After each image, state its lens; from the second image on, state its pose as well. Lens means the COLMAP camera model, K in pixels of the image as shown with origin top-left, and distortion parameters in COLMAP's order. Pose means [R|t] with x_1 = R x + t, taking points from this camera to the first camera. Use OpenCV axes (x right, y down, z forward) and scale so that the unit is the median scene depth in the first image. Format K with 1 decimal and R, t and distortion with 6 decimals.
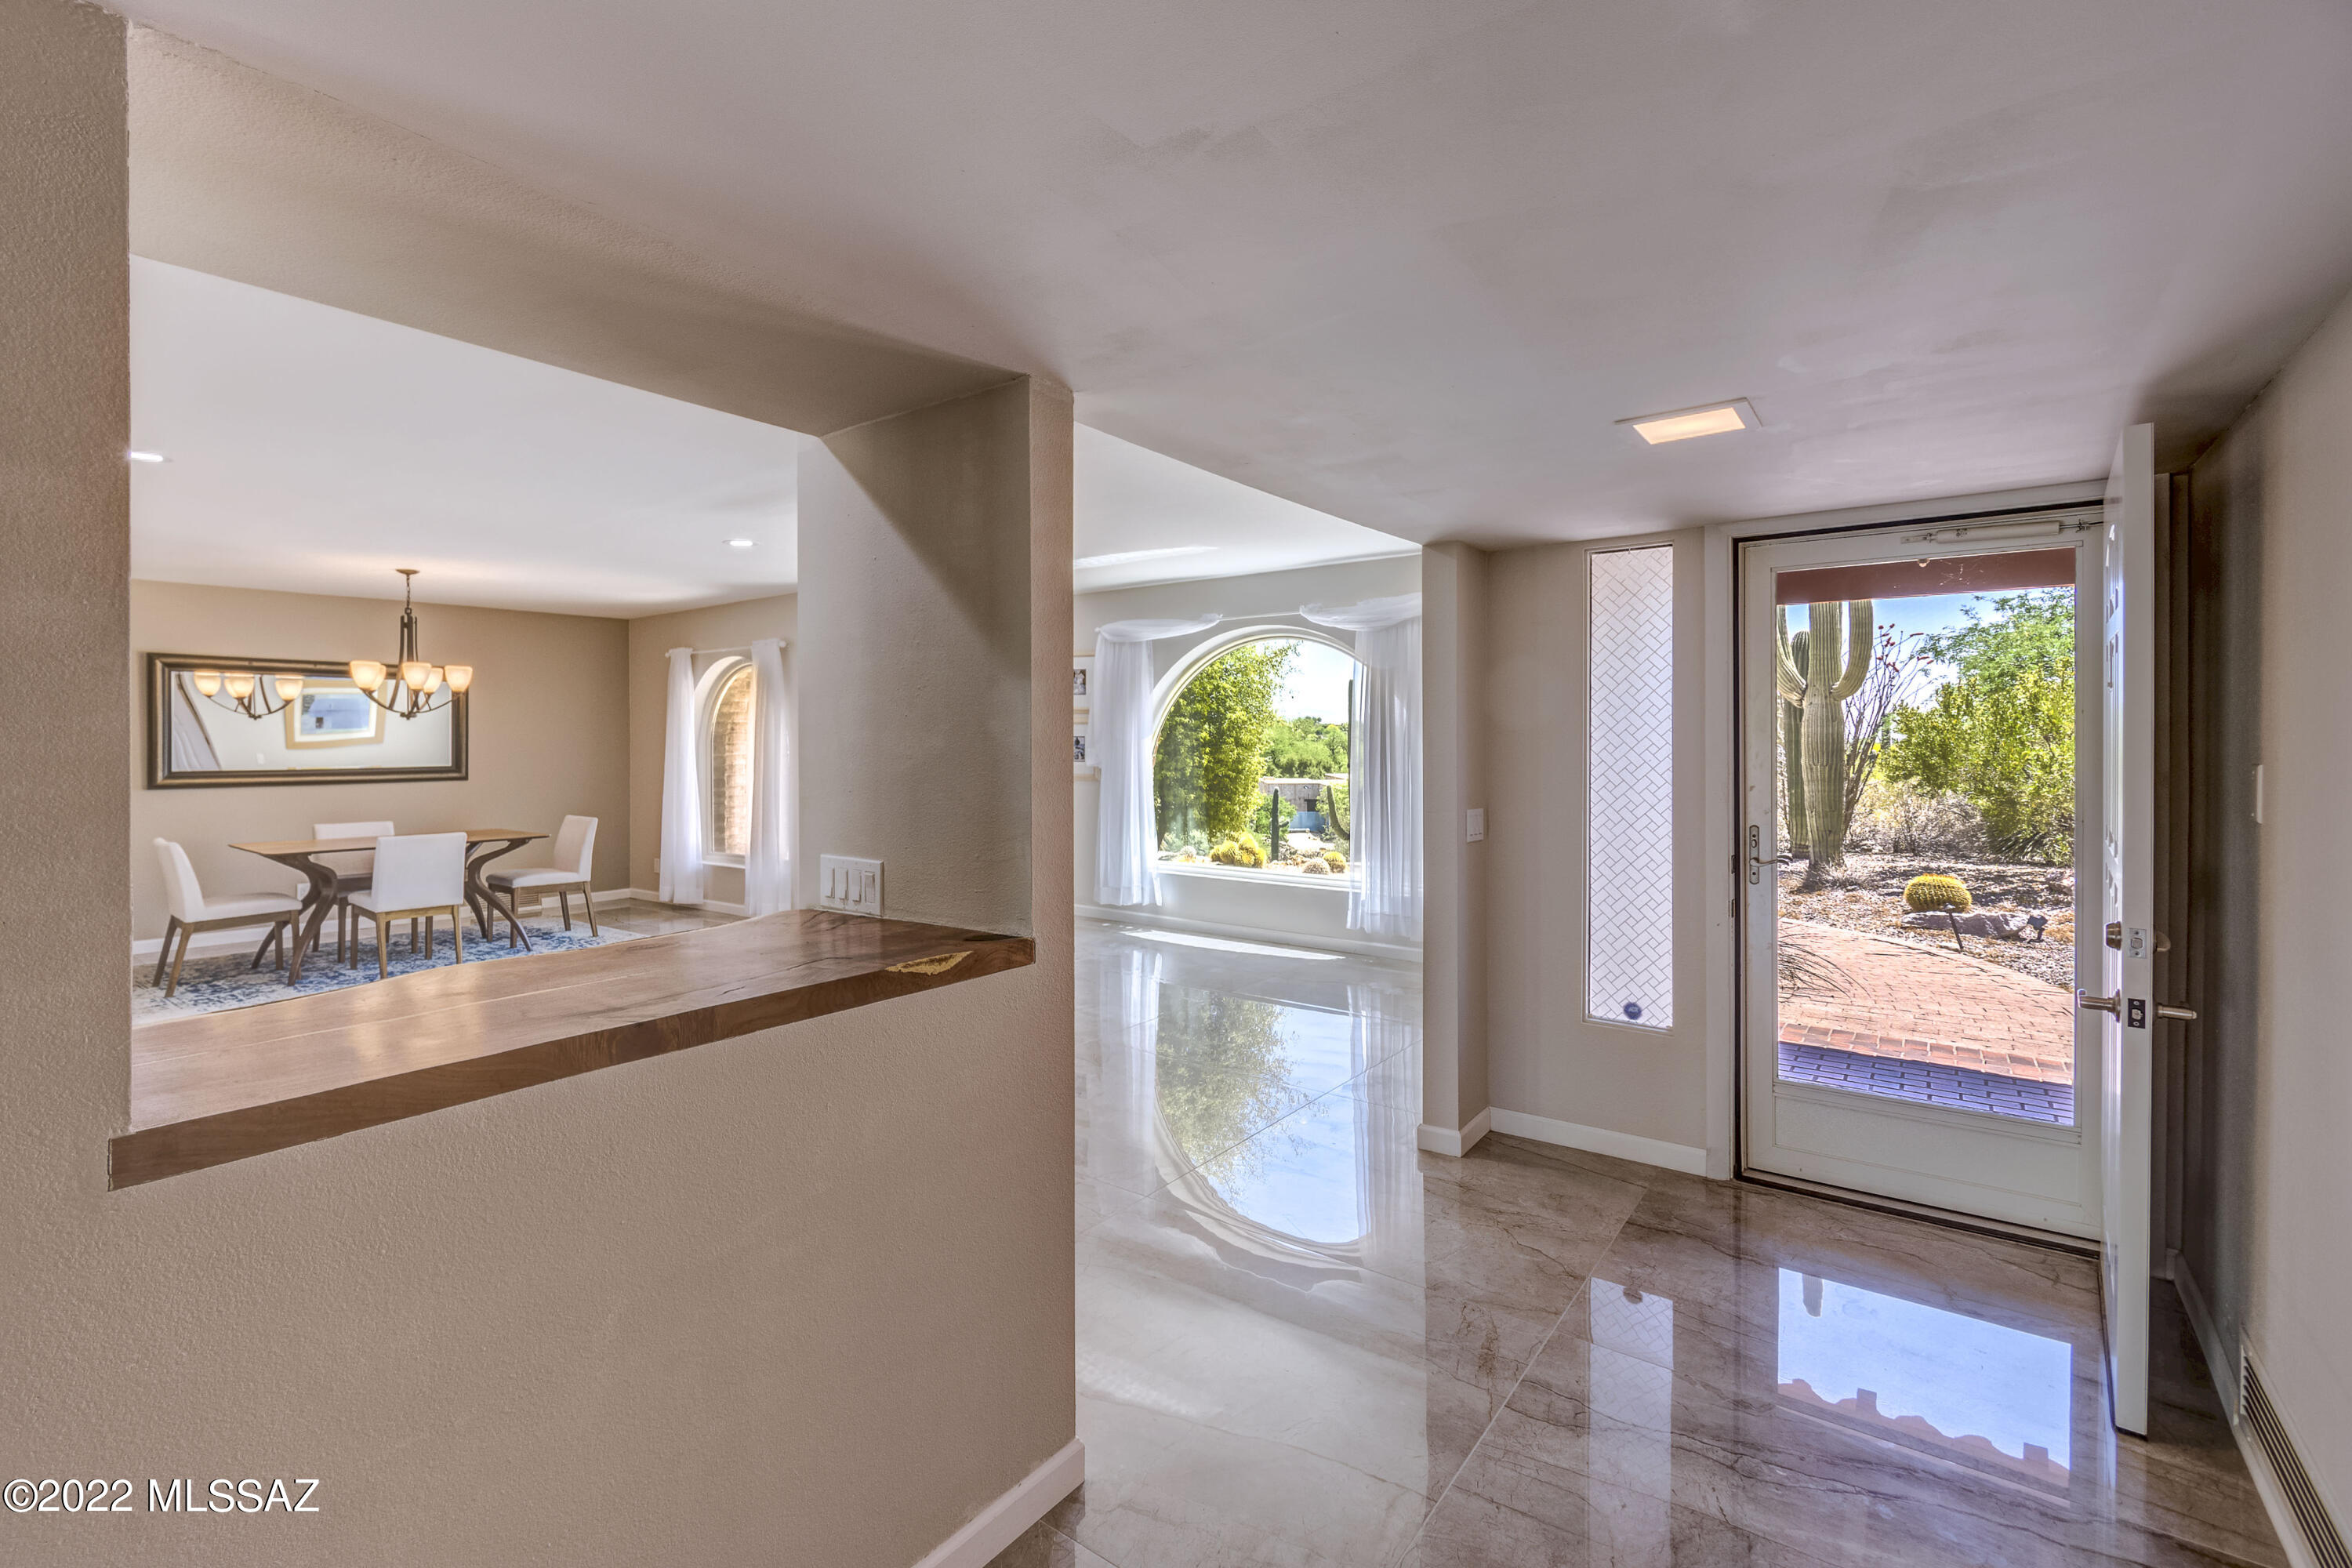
lens RADIAL K [[1046.0, 0, 1126.0], [0, 1046.0, 740.6], [0, 0, 1]] dist [0.004595, -0.002022]
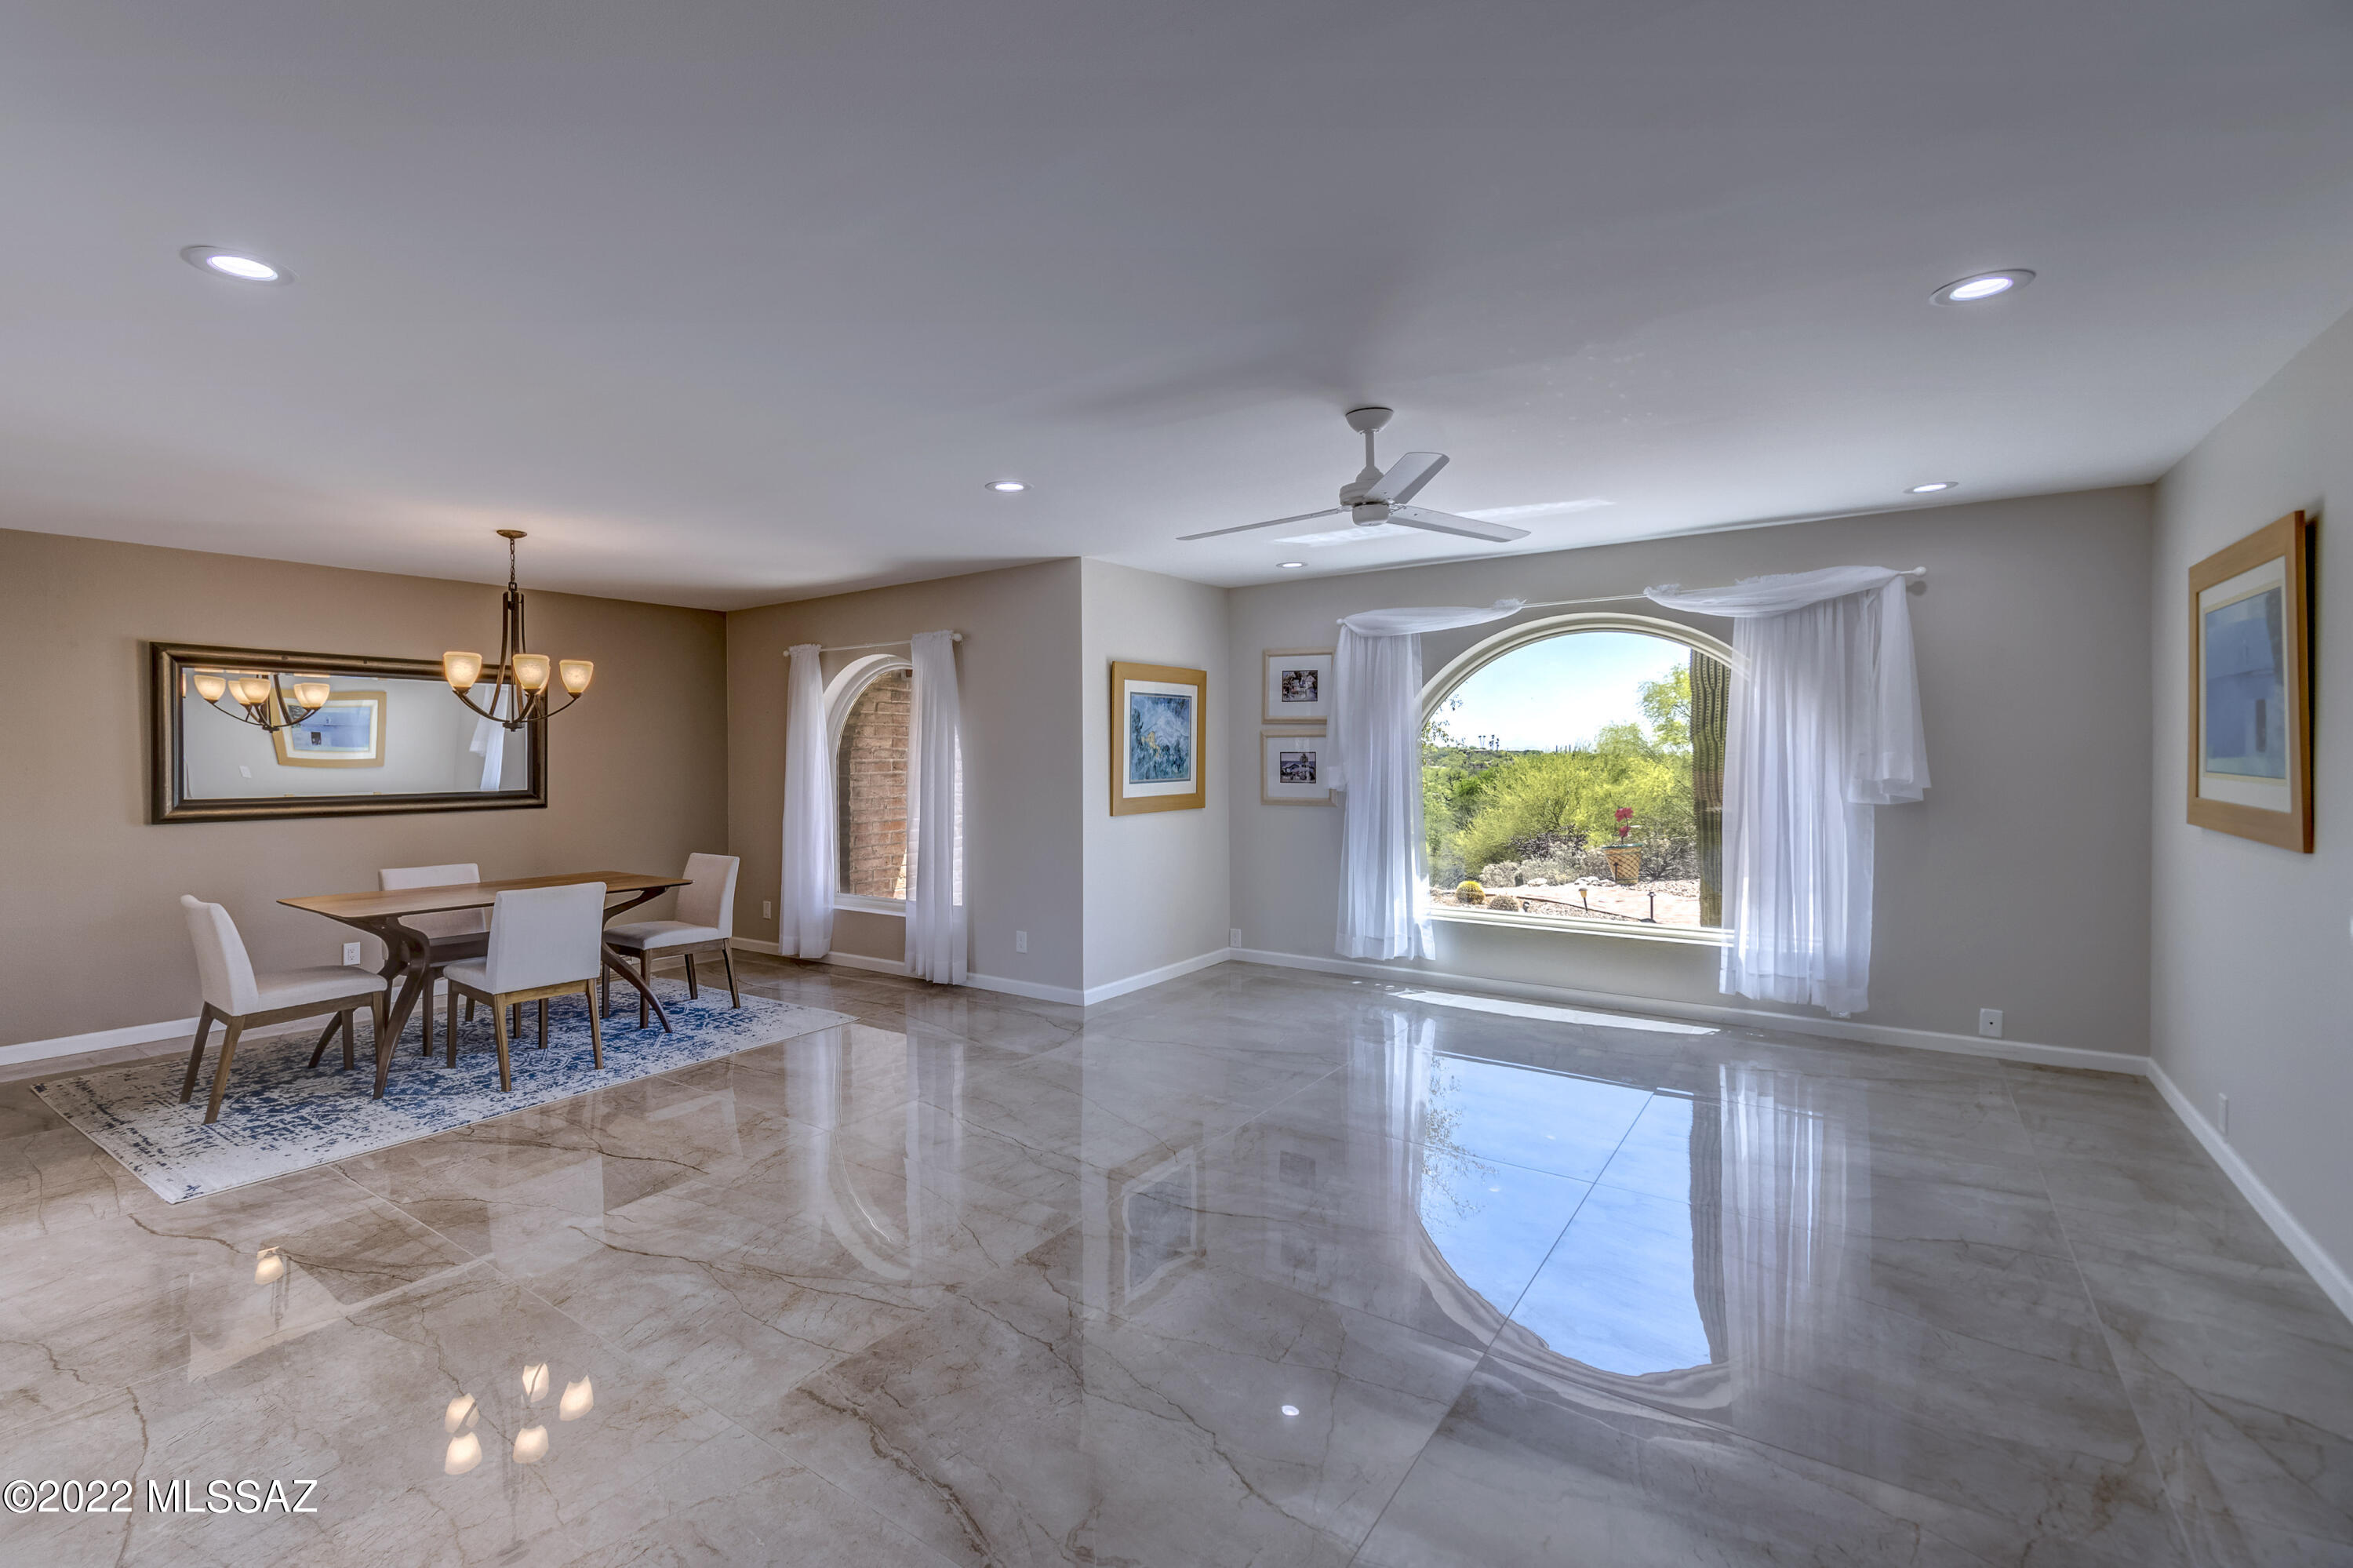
lens RADIAL K [[1046.4, 0, 1127.1], [0, 1046.4, 767.7], [0, 0, 1]] dist [0.004595, -0.002022]
pose [[0.999192, -0.002223, 0.040123, -0.258292], [0.001802, 0.999943, 0.010543, -0.000682], [-0.040144, -0.010463, 0.999139, 0.215453]]
